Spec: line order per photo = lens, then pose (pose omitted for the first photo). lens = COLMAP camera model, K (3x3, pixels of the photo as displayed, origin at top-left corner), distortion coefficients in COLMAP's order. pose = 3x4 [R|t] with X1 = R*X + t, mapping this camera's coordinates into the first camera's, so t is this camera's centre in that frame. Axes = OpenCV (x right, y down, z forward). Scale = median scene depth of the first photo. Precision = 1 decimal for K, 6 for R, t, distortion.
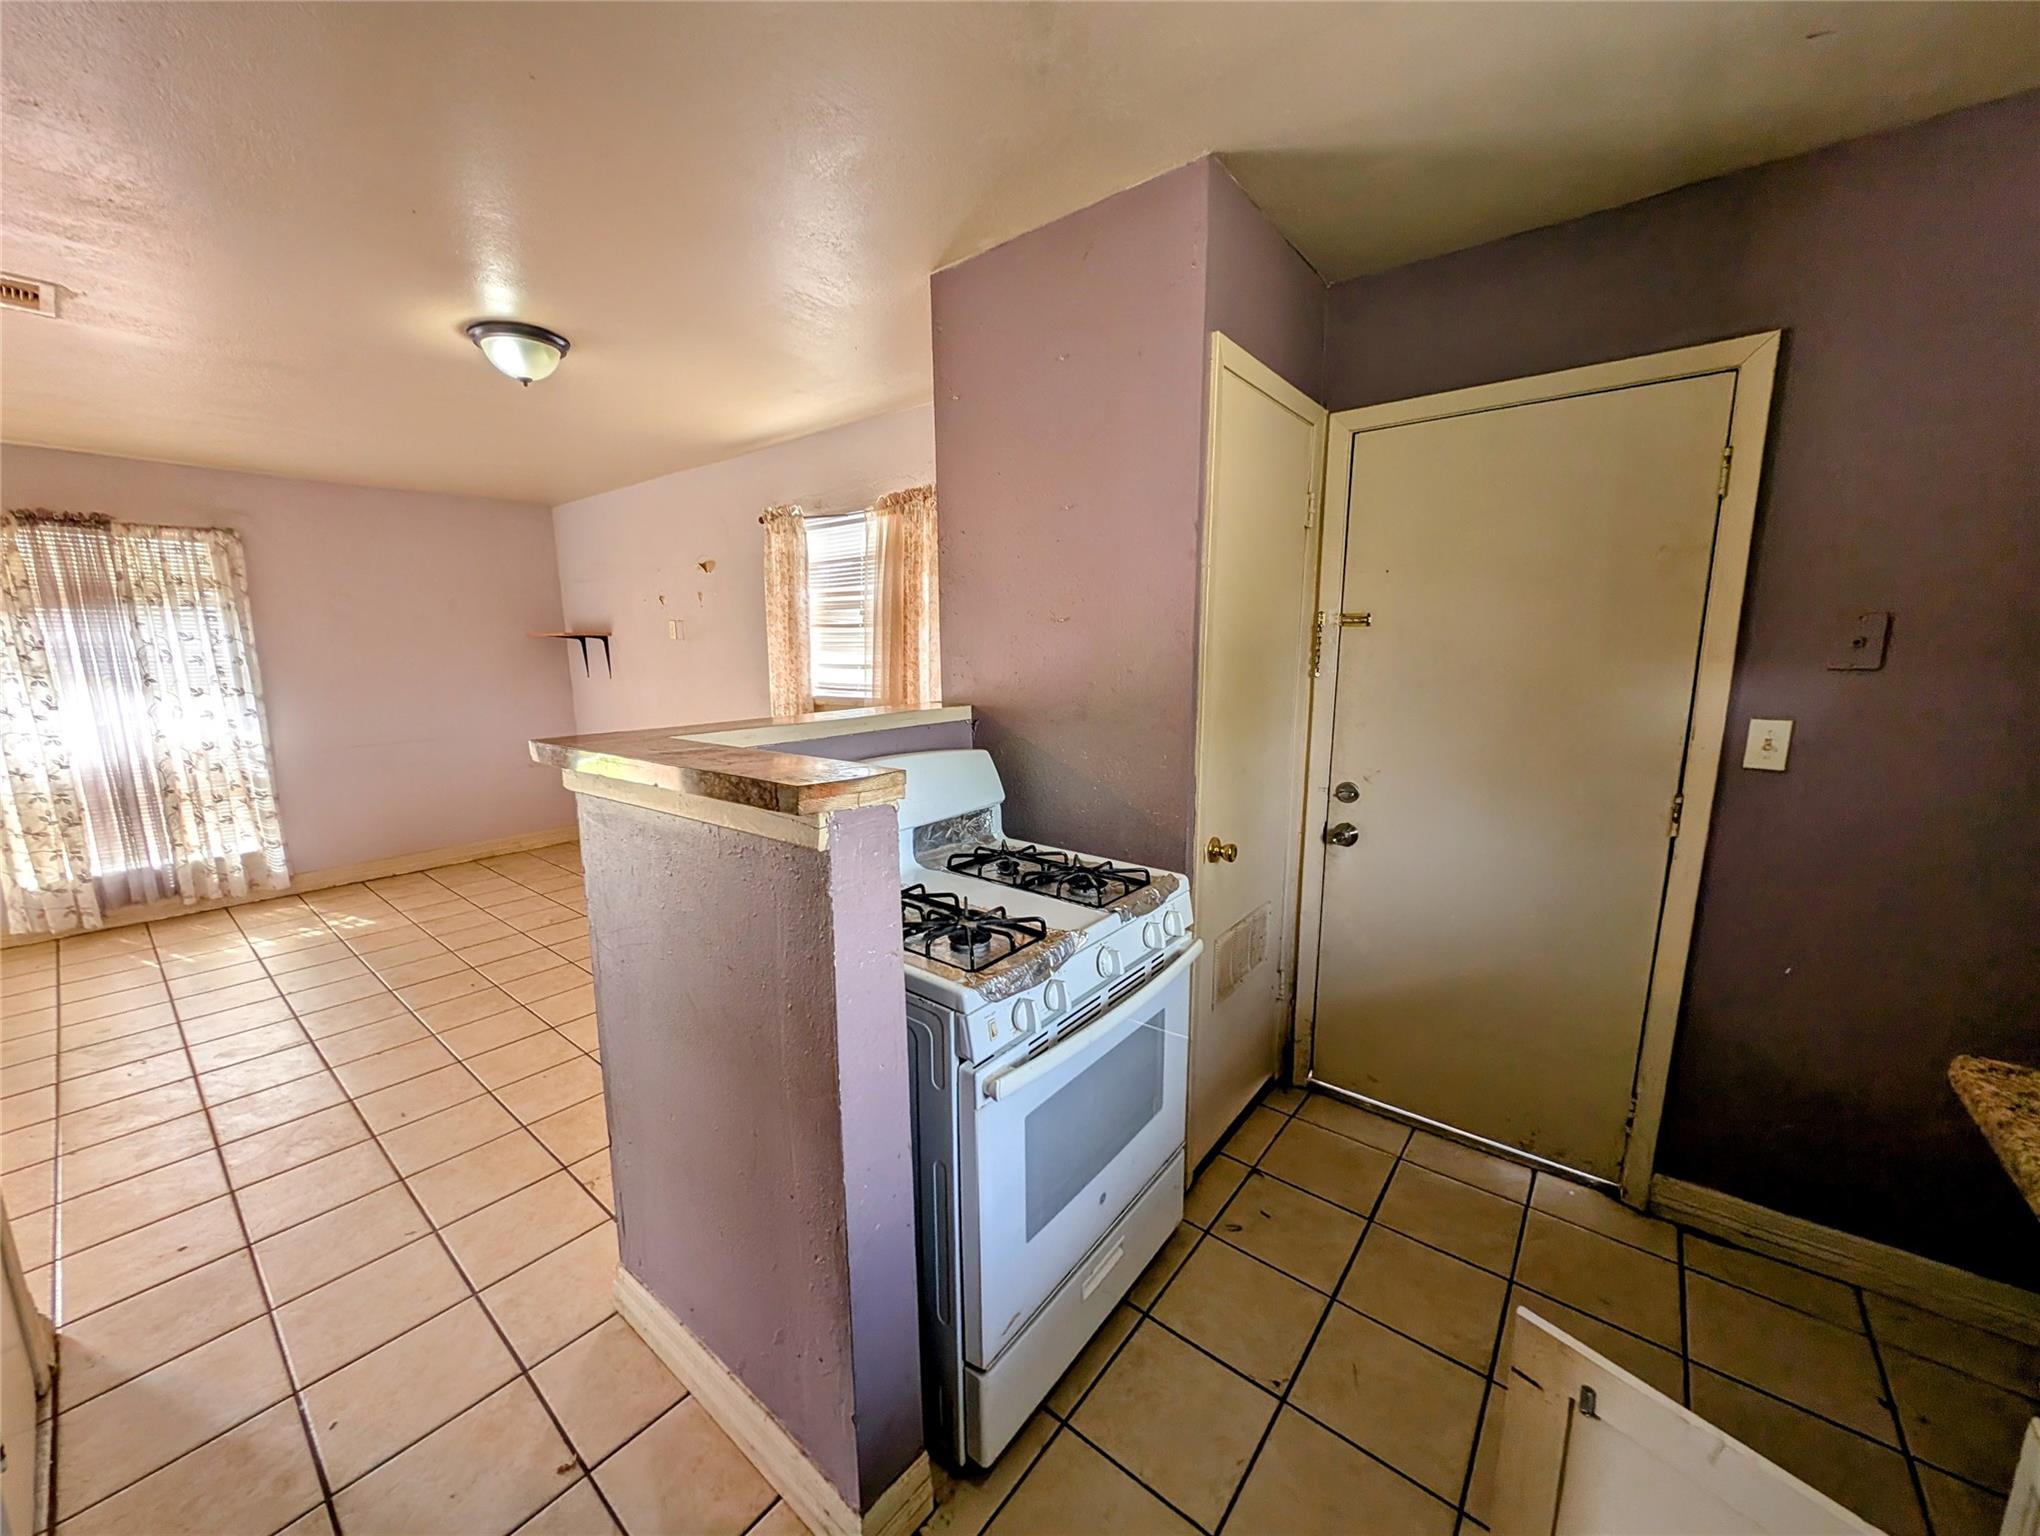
lens RADIAL K [[765.0, 0, 1015.8], [0, 765.0, 778.9], [0, 0, 1]] dist [-0.003058, 0.000046]
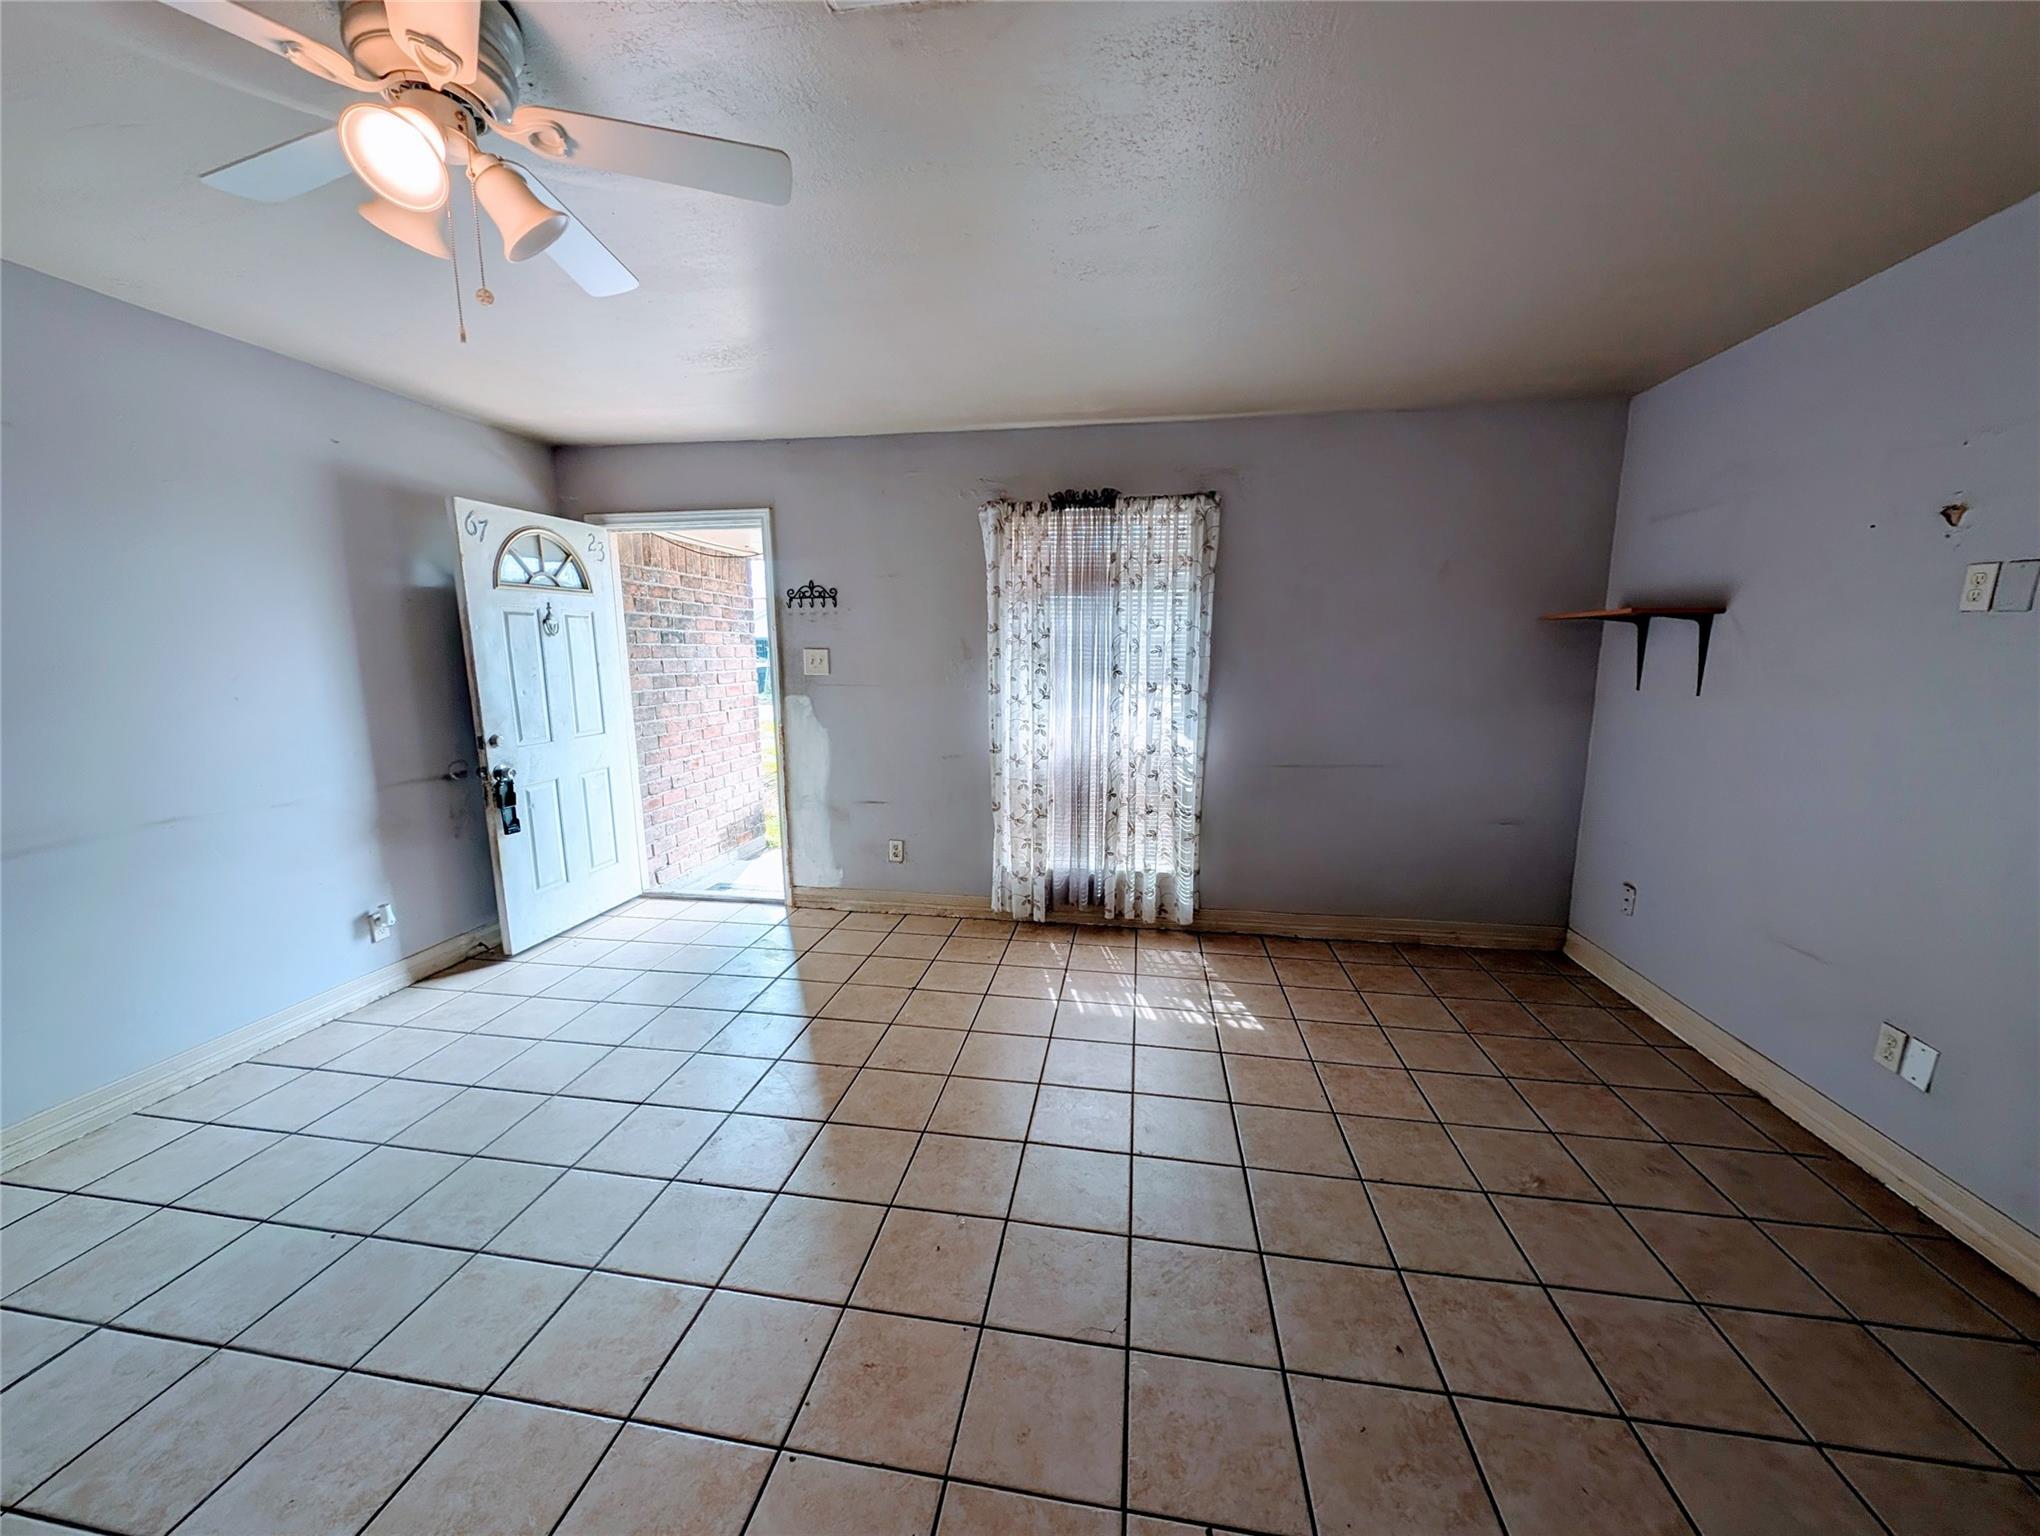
lens RADIAL K [[765.0, 0, 1015.0], [0, 765.0, 769.7], [0, 0, 1]] dist [-0.003058, 0.000046]
pose [[0.498193, 0.153369, -0.853394, -0.389121], [-0.151714, 0.984467, 0.088358, -0.074032], [0.853690, 0.085452, 0.513723, 0.422620]]
